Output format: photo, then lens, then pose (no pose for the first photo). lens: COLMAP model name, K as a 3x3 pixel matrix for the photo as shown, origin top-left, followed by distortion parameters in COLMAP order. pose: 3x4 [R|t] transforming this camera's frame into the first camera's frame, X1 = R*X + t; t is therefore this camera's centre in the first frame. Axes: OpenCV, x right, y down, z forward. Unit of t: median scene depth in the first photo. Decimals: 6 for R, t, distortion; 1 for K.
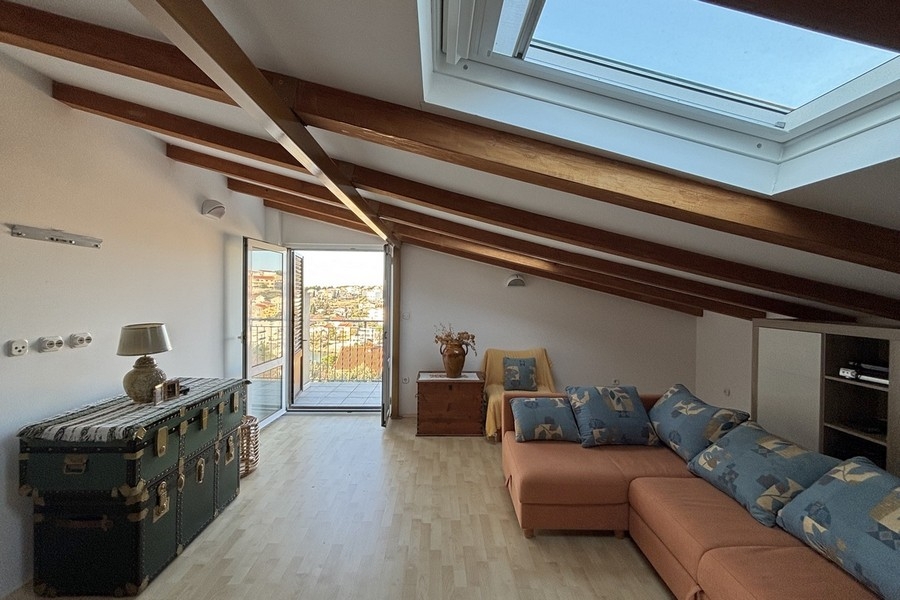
lens RADIAL K [[360.4, 0, 450.0], [0, 360.4, 300.0], [0, 0, 1]] dist [0.002500, -0.000065]
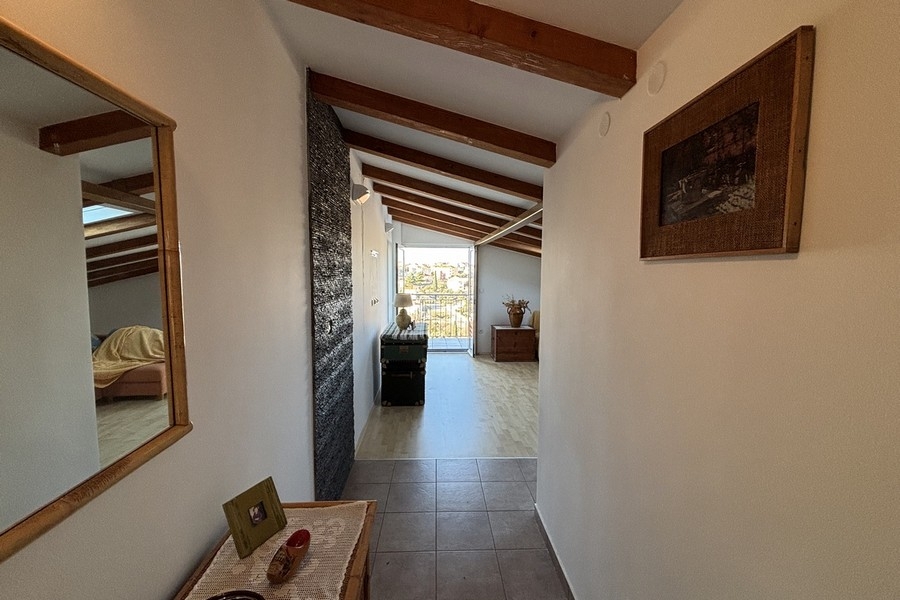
lens RADIAL K [[360.4, 0, 450.0], [0, 360.4, 300.0], [0, 0, 1]] dist [0.002500, -0.000065]
pose [[0.999103, -0.013794, 0.040038, -0.358723], [0.011545, 0.998371, 0.055870, -0.004803], [-0.040744, -0.055358, 0.997635, -0.621468]]
